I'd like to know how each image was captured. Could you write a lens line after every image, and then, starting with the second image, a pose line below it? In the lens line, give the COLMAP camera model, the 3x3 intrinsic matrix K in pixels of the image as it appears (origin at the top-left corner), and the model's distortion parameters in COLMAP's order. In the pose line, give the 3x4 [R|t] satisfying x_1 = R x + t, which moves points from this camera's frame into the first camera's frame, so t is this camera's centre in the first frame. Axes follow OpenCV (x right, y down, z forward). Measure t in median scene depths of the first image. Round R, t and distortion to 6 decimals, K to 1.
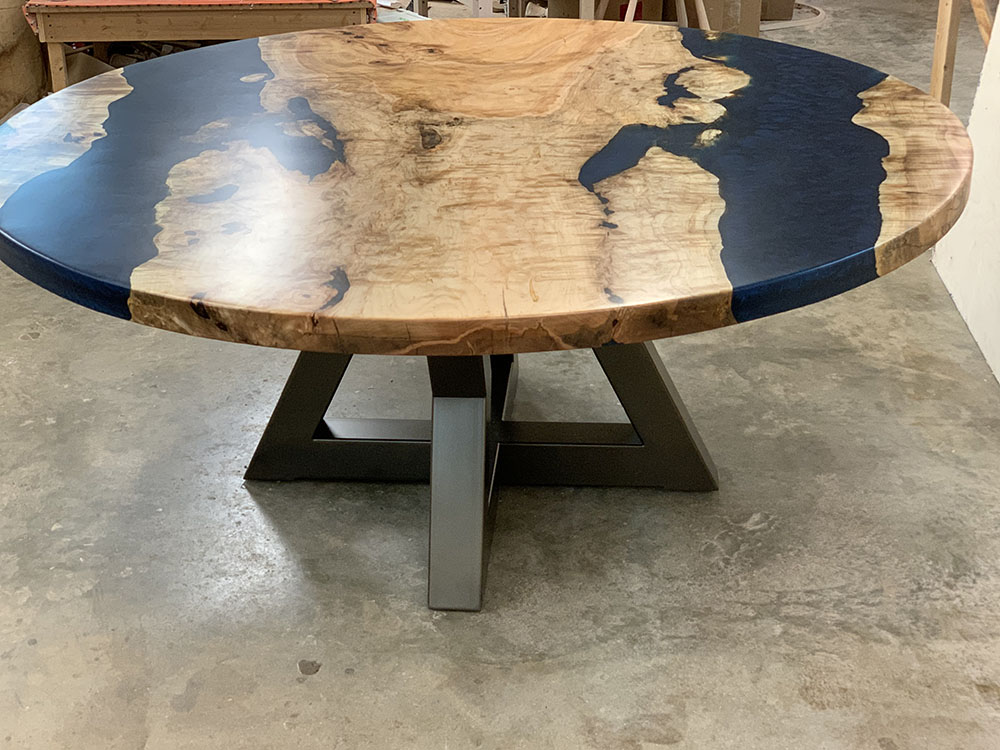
lens RADIAL K [[1504.0, 0, 498.4], [0, 1504.0, 373.8], [0, 0, 1]] dist [-0.014760, 0.000000]
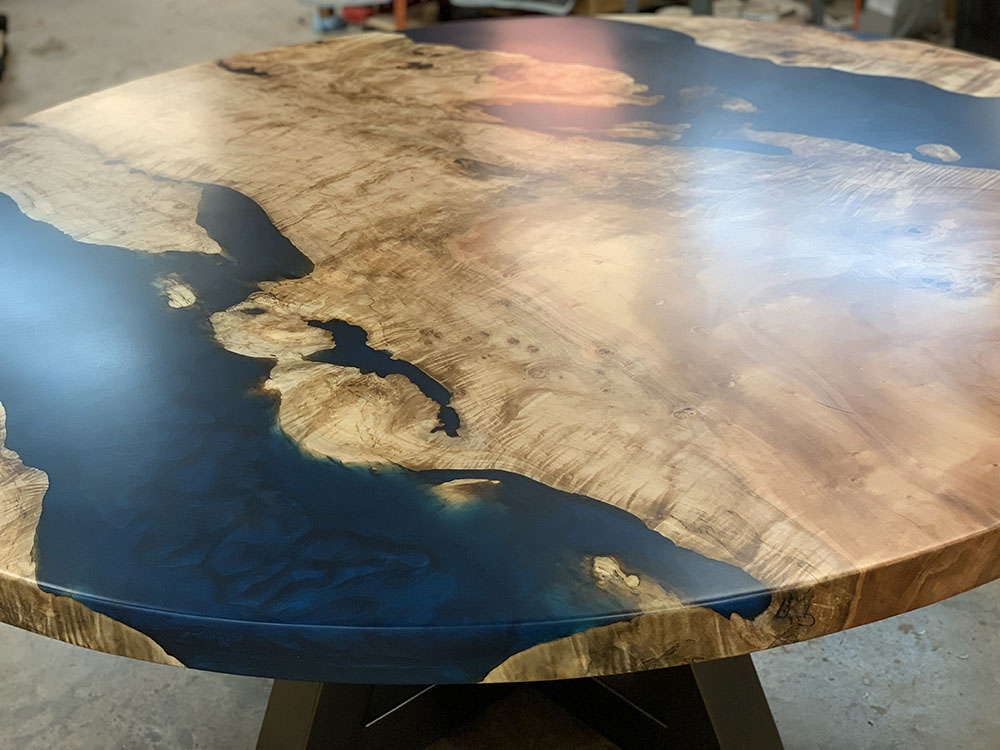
lens RADIAL K [[1504.0, 0, 498.3], [0, 1504.0, 376.5], [0, 0, 1]] dist [-0.014760, 0.000000]
pose [[-0.710648, 0.371397, -0.597532, 0.433511], [-0.235134, 0.675097, 0.699254, -0.606268], [0.663093, 0.637423, -0.392428, 1.342592]]
